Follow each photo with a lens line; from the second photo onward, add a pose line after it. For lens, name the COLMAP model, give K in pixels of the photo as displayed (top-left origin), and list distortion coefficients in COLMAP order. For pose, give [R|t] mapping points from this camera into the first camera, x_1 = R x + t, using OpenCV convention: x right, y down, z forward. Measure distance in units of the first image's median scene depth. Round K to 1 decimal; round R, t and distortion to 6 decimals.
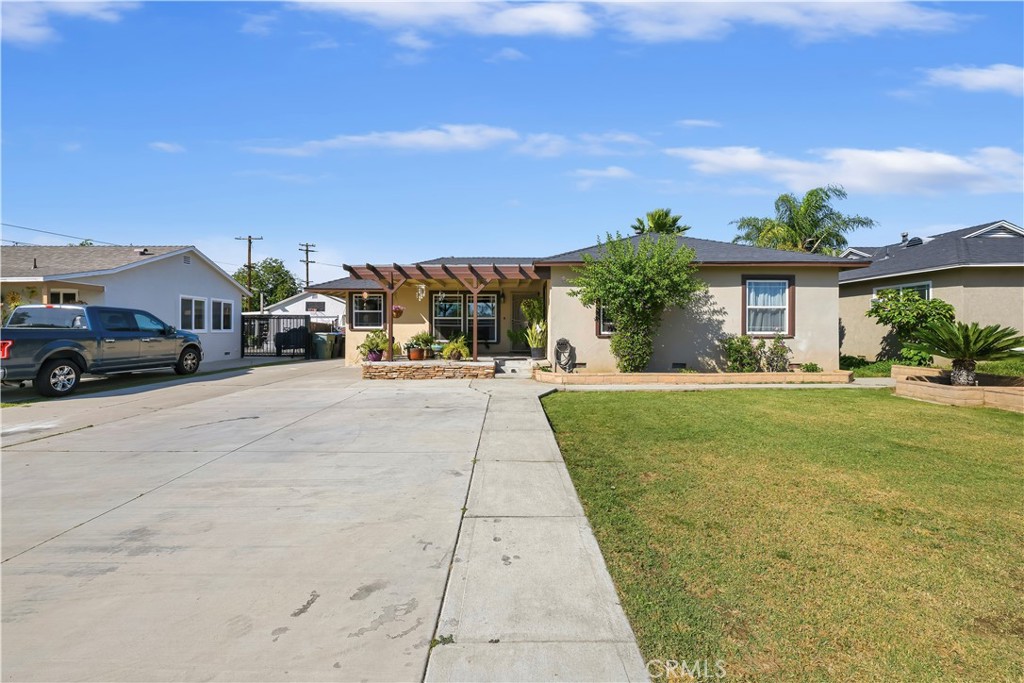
lens RADIAL K [[431.9, 0, 511.5], [0, 431.9, 354.1], [0, 0, 1]] dist [-0.001731, -0.000137]
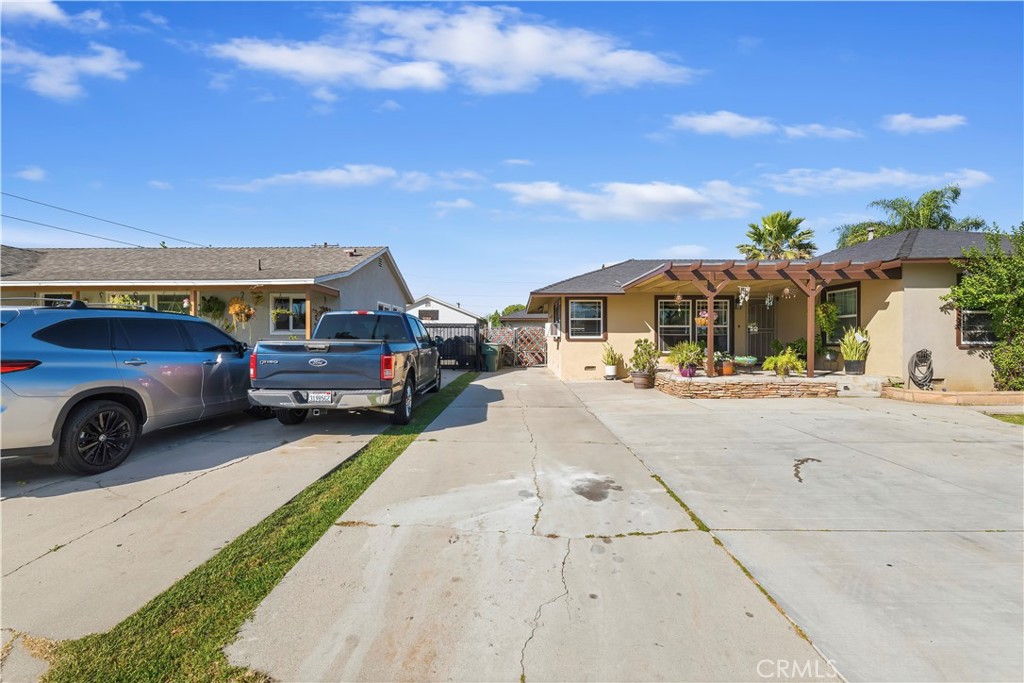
lens RADIAL K [[431.9, 0, 511.5], [0, 431.9, 354.1], [0, 0, 1]] dist [-0.001731, -0.000137]
pose [[0.999970, -0.002535, -0.007312, -0.661012], [0.002386, 0.999790, -0.020372, -0.012021], [0.007362, 0.020354, 0.999766, 0.148014]]
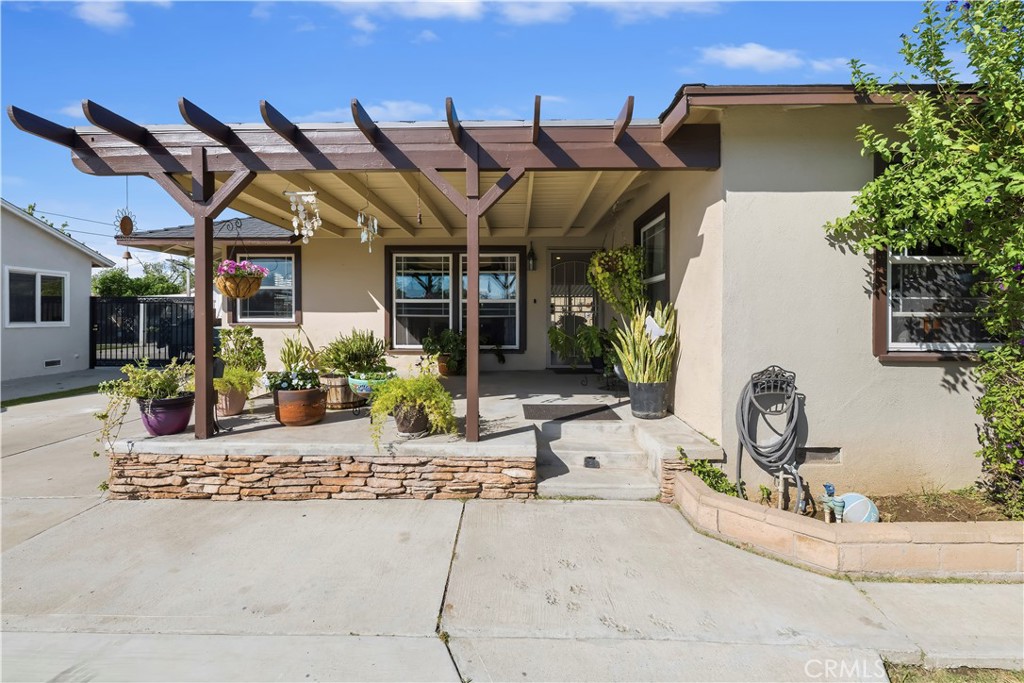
lens RADIAL K [[430.0, 0, 508.4], [0, 430.0, 337.4], [0, 0, 1]] dist [-0.011012, -0.000039]
pose [[0.999872, 0.000052, -0.015970, -0.053702], [-0.000081, 0.999998, -0.001806, -0.054897], [0.015970, 0.001807, 0.999871, 0.690068]]
